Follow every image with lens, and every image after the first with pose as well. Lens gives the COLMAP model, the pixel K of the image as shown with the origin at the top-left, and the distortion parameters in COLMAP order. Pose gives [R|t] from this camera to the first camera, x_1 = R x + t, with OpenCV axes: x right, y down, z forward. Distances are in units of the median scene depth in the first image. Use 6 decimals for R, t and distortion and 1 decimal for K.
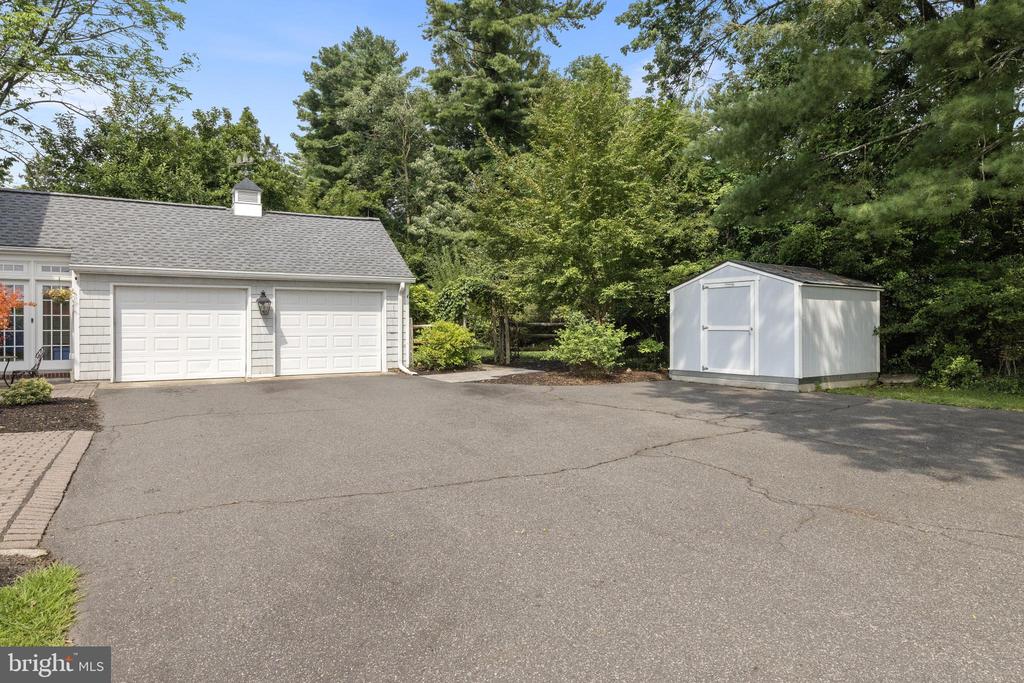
lens RADIAL K [[637.5, 0, 517.1], [0, 637.5, 329.6], [0, 0, 1]] dist [0.008081, -0.000878]
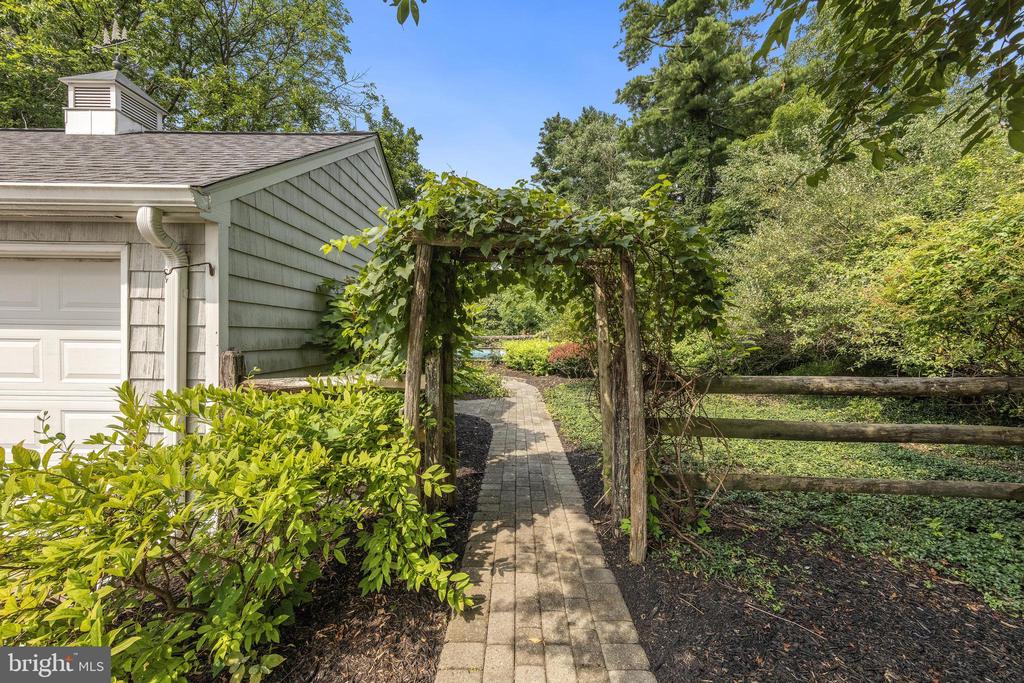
lens RADIAL K [[365.4, 0, 512.0], [0, 365.4, 341.5], [0, 0, 1]] dist [0.008107, -0.000090]
pose [[0.866842, 0.016892, -0.498296, 0.012381], [-0.010575, 0.999824, 0.015498, -0.029343], [0.498470, -0.008165, 0.866868, 1.036314]]
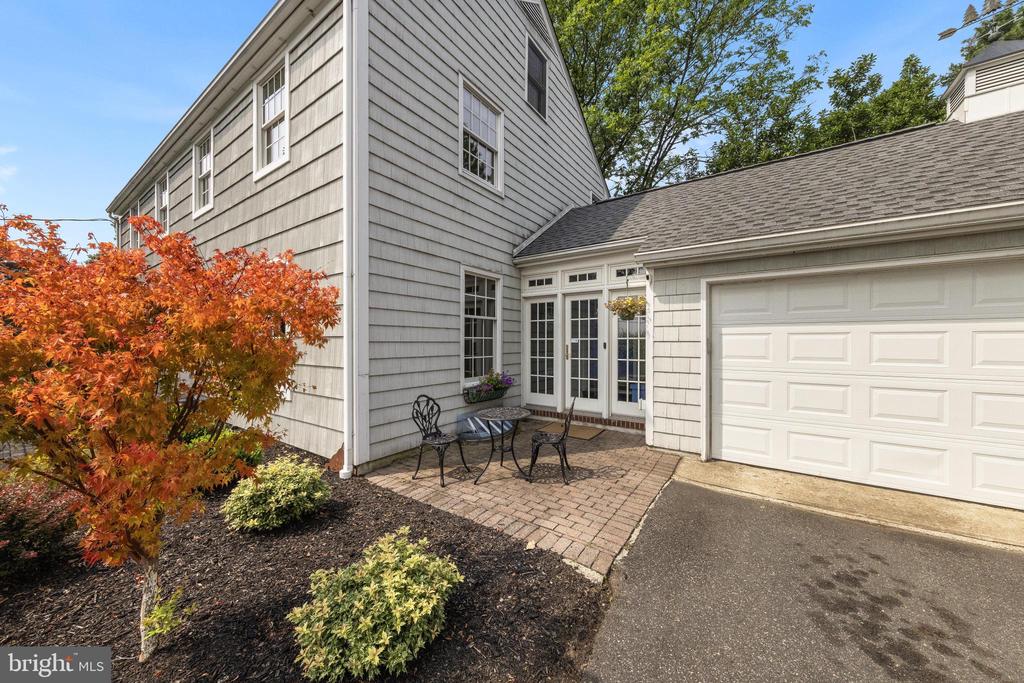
lens RADIAL K [[365.4, 0, 512.0], [0, 365.4, 341.5], [0, 0, 1]] dist [0.008107, -0.000090]
pose [[0.430569, 0.003073, -0.902553, -0.379160], [-0.005342, 0.999985, 0.000857, -0.016571], [0.902542, 0.004453, 0.430579, 0.644885]]
